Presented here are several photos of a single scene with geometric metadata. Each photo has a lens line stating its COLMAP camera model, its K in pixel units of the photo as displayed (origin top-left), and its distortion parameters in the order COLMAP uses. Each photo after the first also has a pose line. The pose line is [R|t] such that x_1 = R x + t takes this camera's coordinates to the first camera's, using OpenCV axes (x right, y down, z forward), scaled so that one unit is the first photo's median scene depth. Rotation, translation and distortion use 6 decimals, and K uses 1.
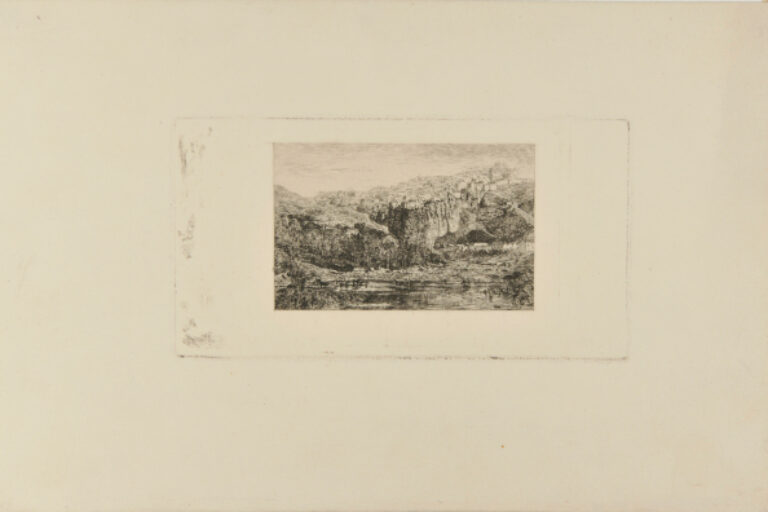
lens RADIAL K [[2733.7, 0, 383.9], [0, 2733.7, 255.5], [0, 0, 1]] dist [-0.685534, 0.000000]
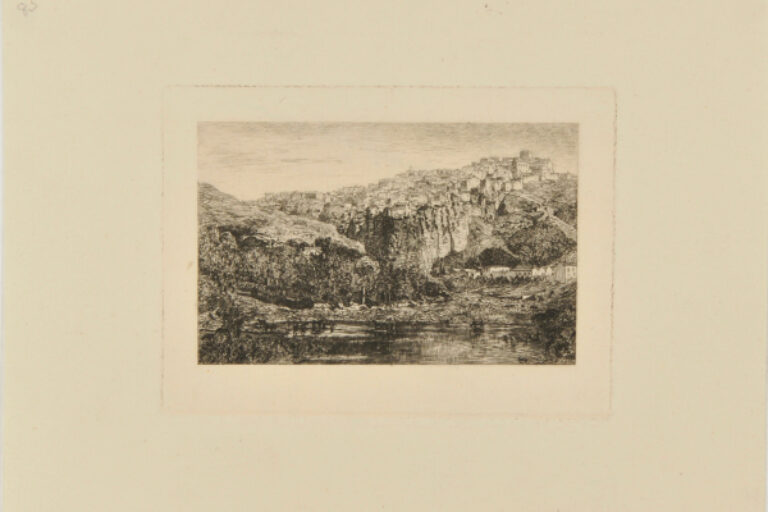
lens RADIAL K [[2733.7, 0, 384.0], [0, 2733.7, 256.9], [0, 0, 1]] dist [-0.685534, 0.000000]
pose [[0.999442, -0.001236, -0.033367, 0.029496], [0.001022, 0.999979, -0.006417, -0.002703], [0.033374, 0.006380, 0.999423, 0.312998]]
